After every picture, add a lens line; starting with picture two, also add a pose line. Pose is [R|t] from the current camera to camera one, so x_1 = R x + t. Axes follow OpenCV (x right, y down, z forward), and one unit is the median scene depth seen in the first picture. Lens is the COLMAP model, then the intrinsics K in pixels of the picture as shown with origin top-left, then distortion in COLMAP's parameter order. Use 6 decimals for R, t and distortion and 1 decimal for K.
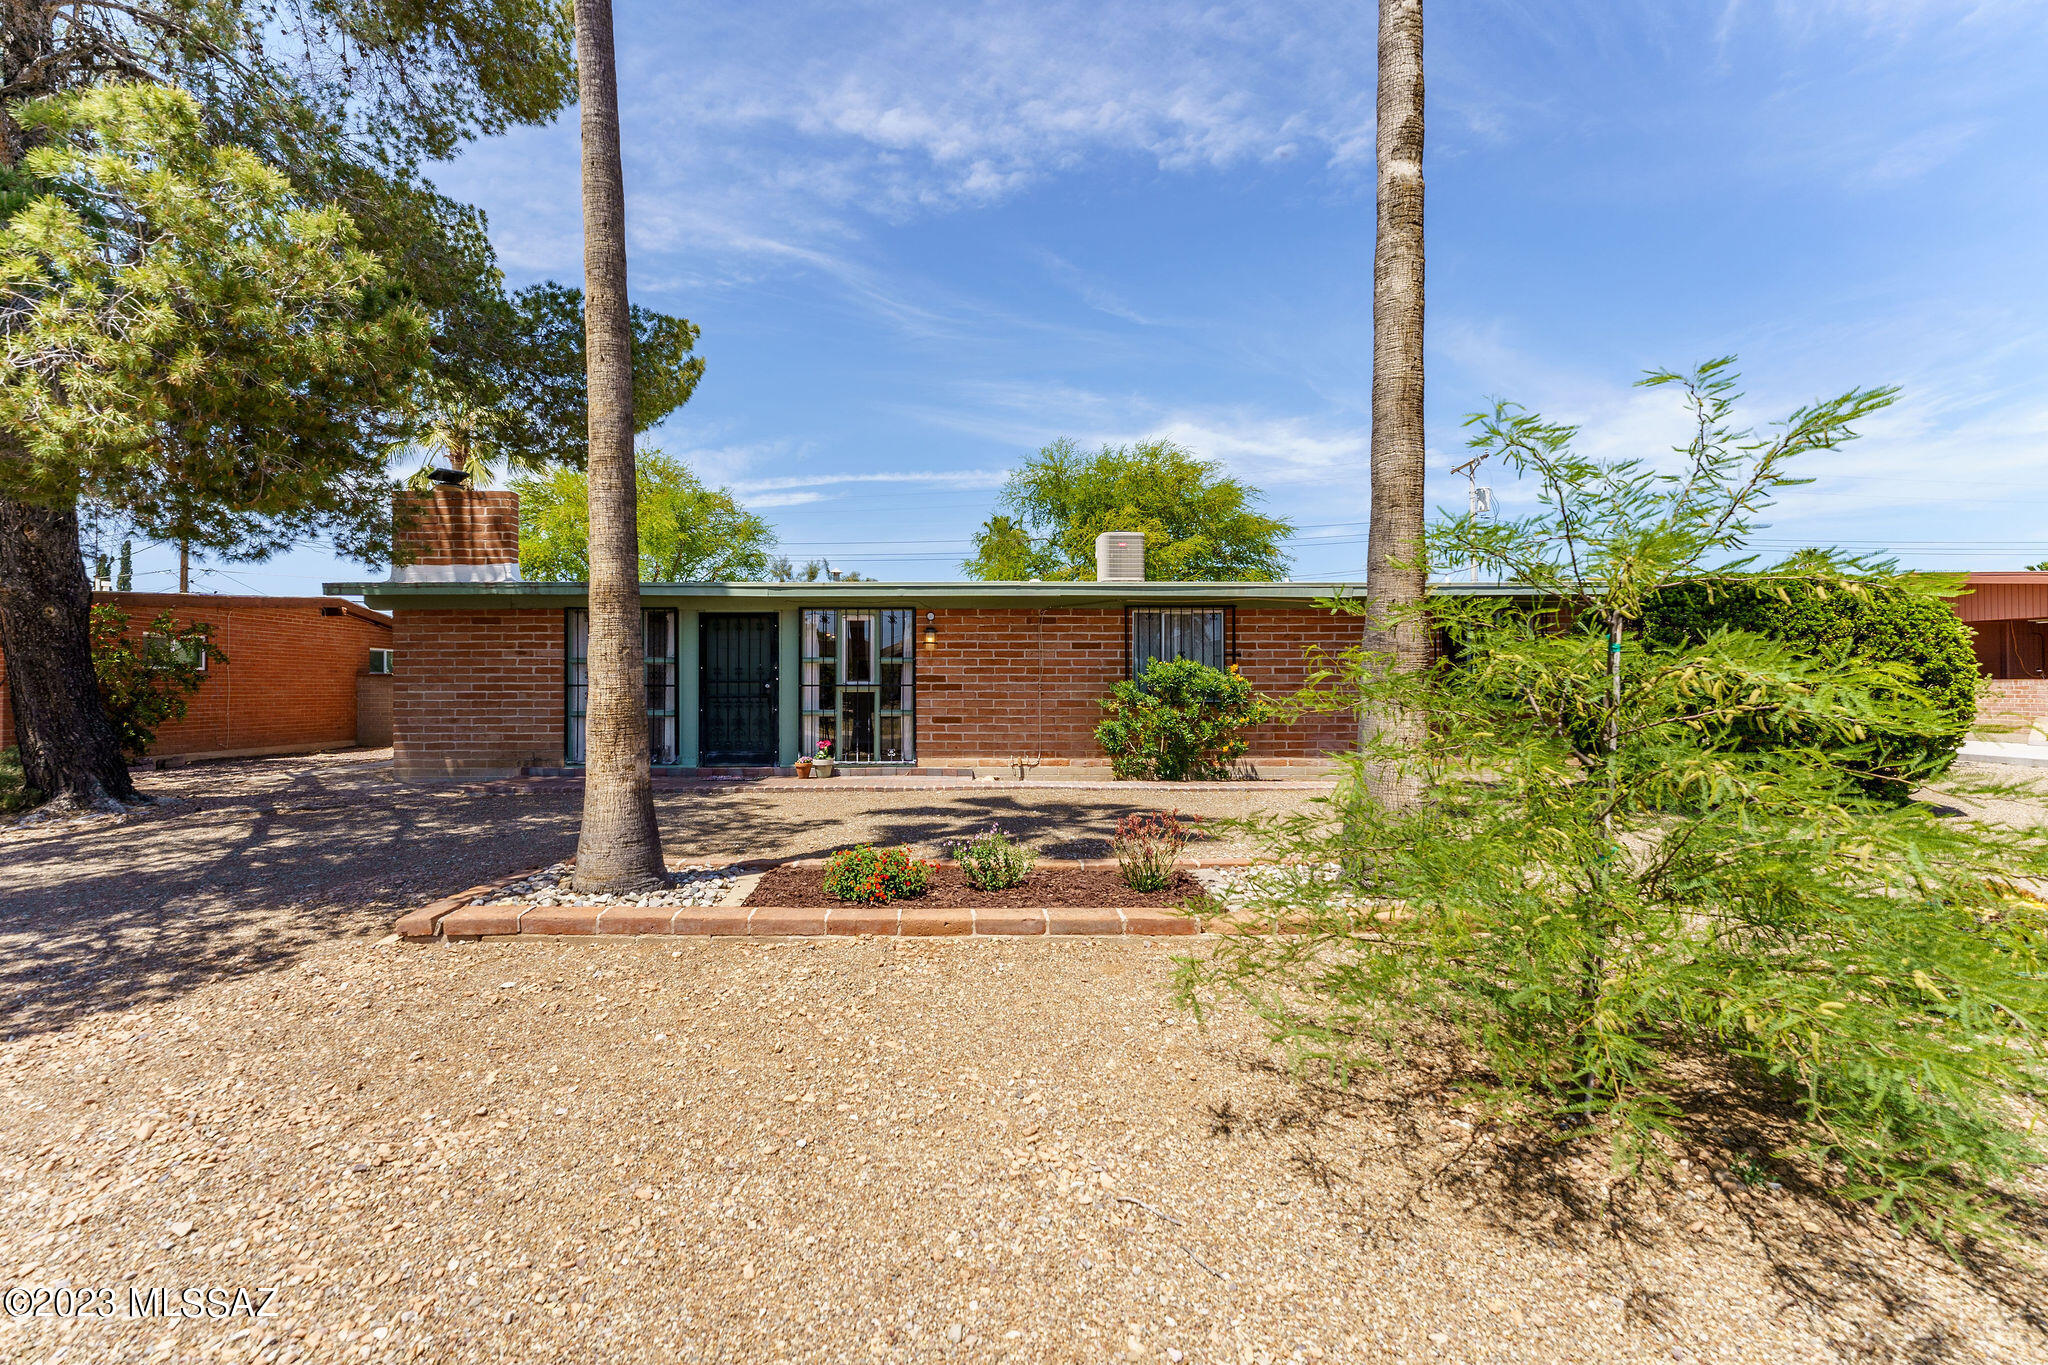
lens RADIAL K [[859.9, 0, 957.8], [0, 859.9, 688.2], [0, 0, 1]] dist [-0.003023, 0.001820]
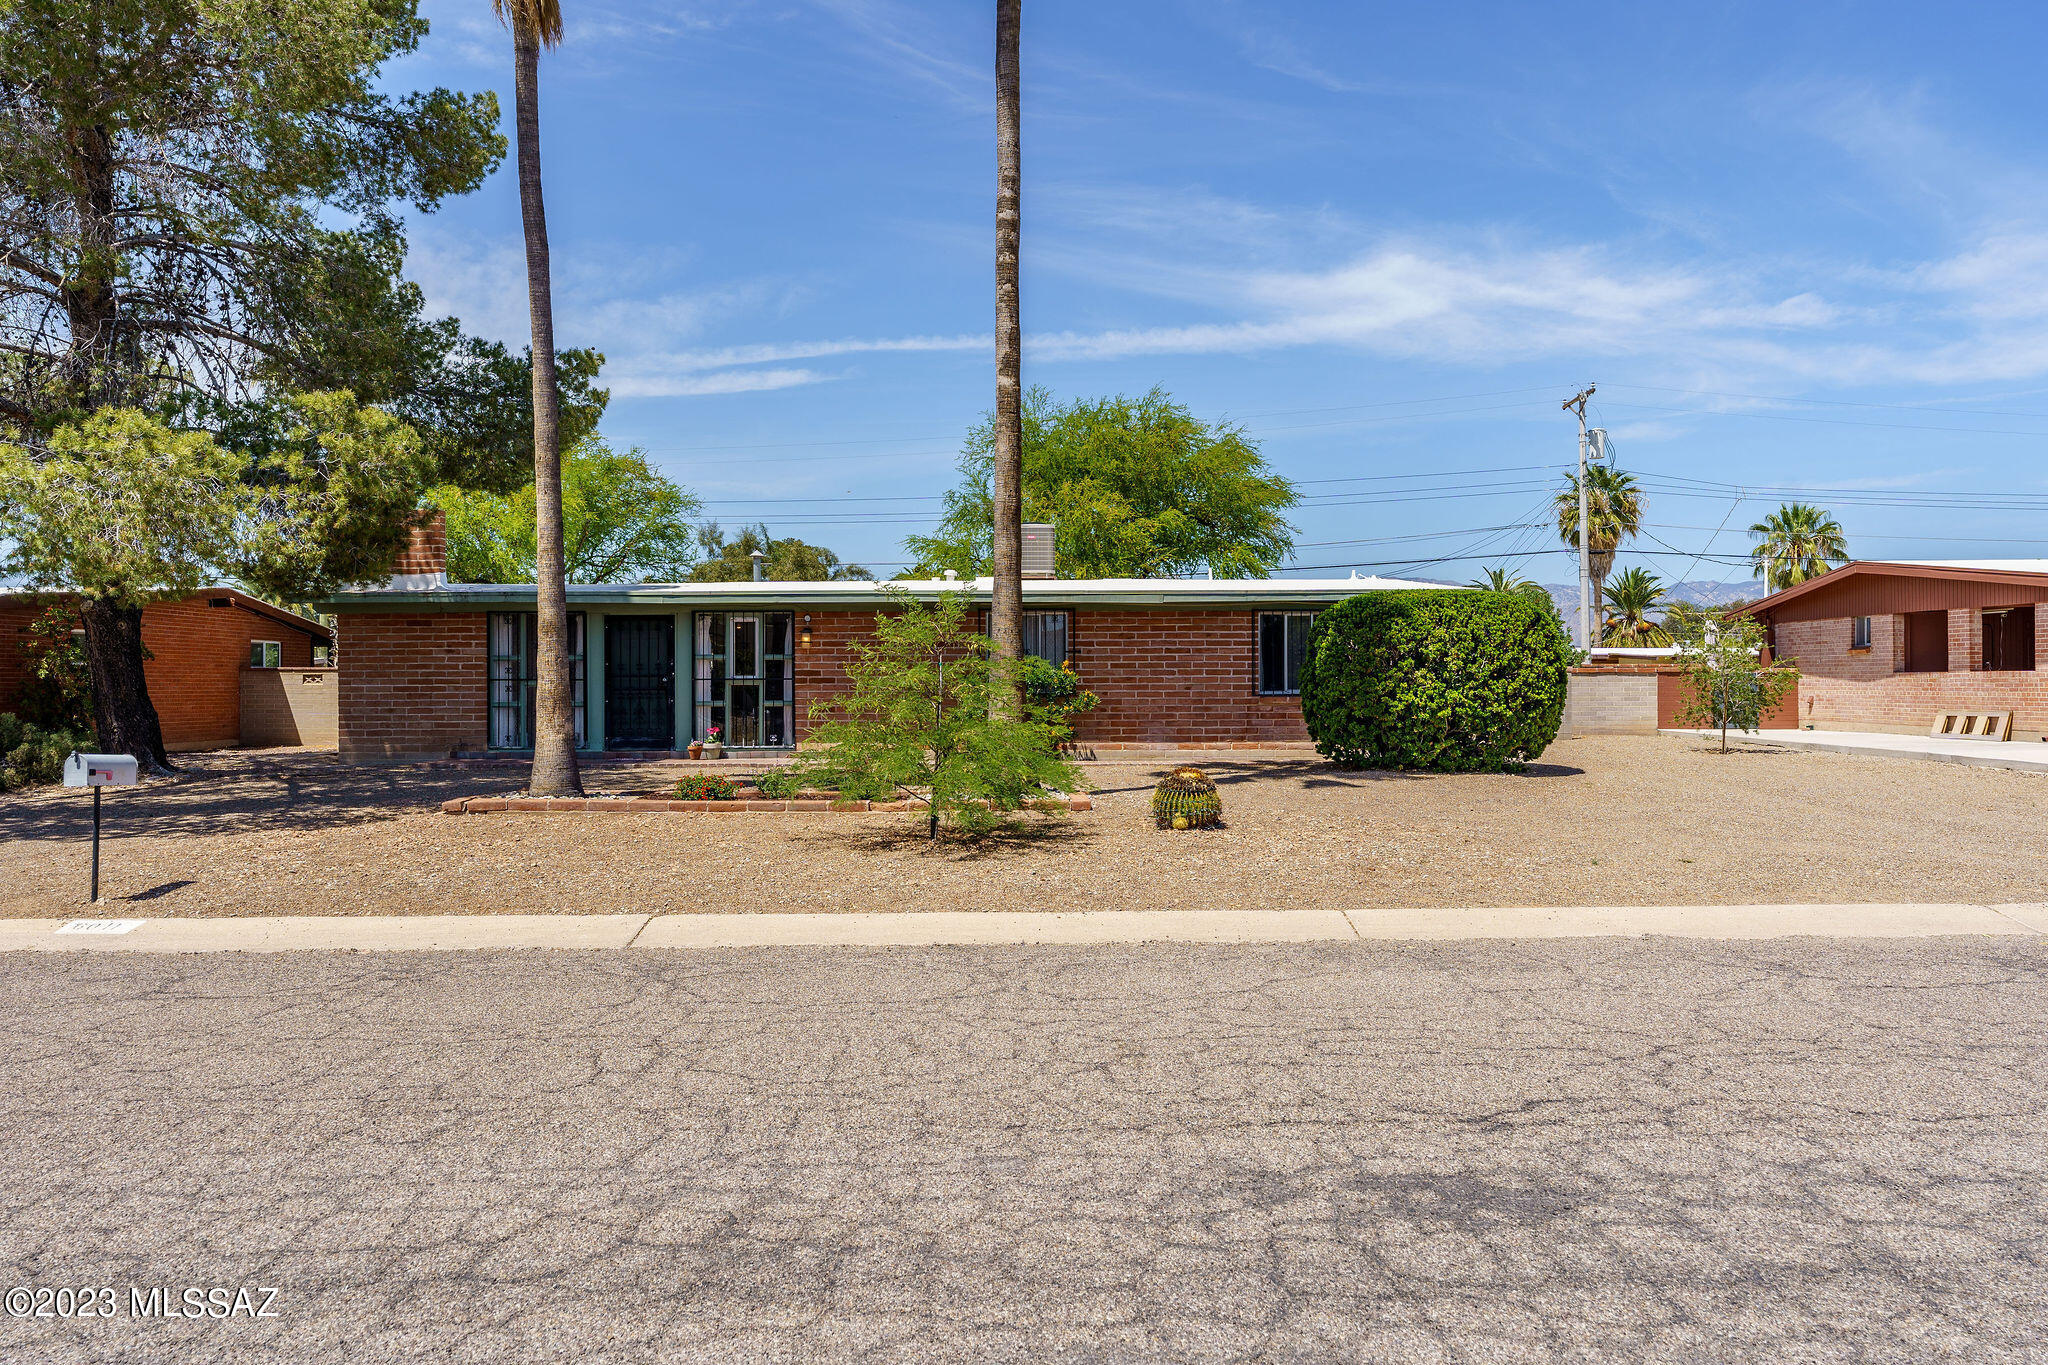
lens RADIAL K [[1419.7, 0, 1025.1], [0, 1419.7, 687.6], [0, 0, 1]] dist [-0.002031, 0.004099]
pose [[0.999908, -0.002033, -0.013448, 0.281535], [0.002051, 0.999997, 0.001317, 0.006019], [0.013445, -0.001344, 0.999909, -0.876127]]
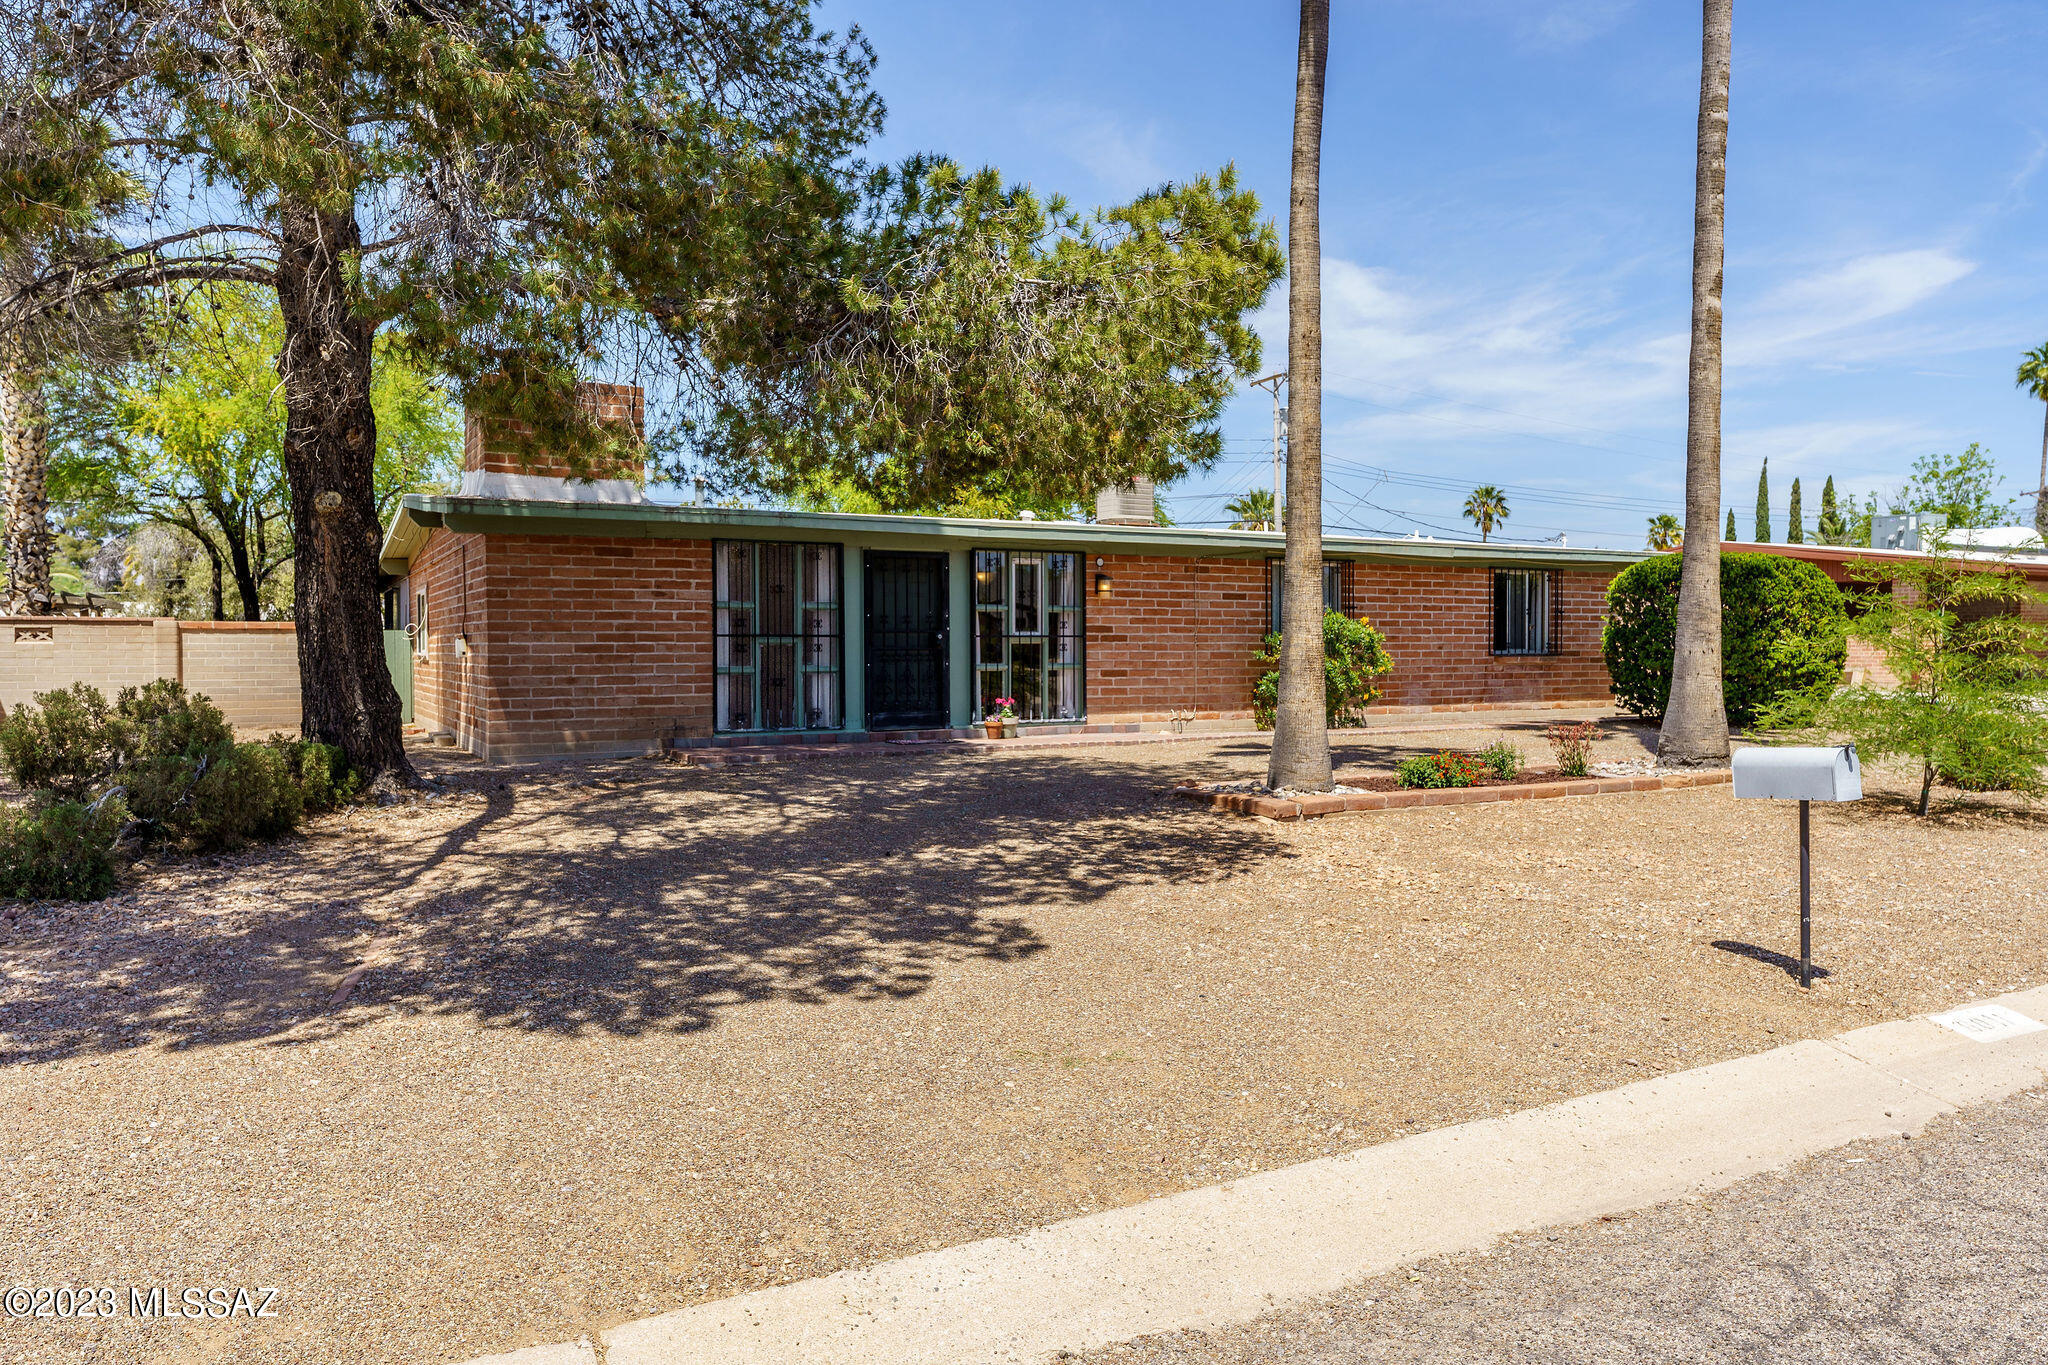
lens RADIAL K [[1419.7, 0, 1022.8], [0, 1419.7, 680.7], [0, 0, 1]] dist [-0.002031, 0.004099]
pose [[0.881398, -0.012622, 0.472205, -0.829457], [0.001250, 0.999702, 0.024389, 0.007094], [-0.472372, -0.020906, 0.881151, -0.314961]]
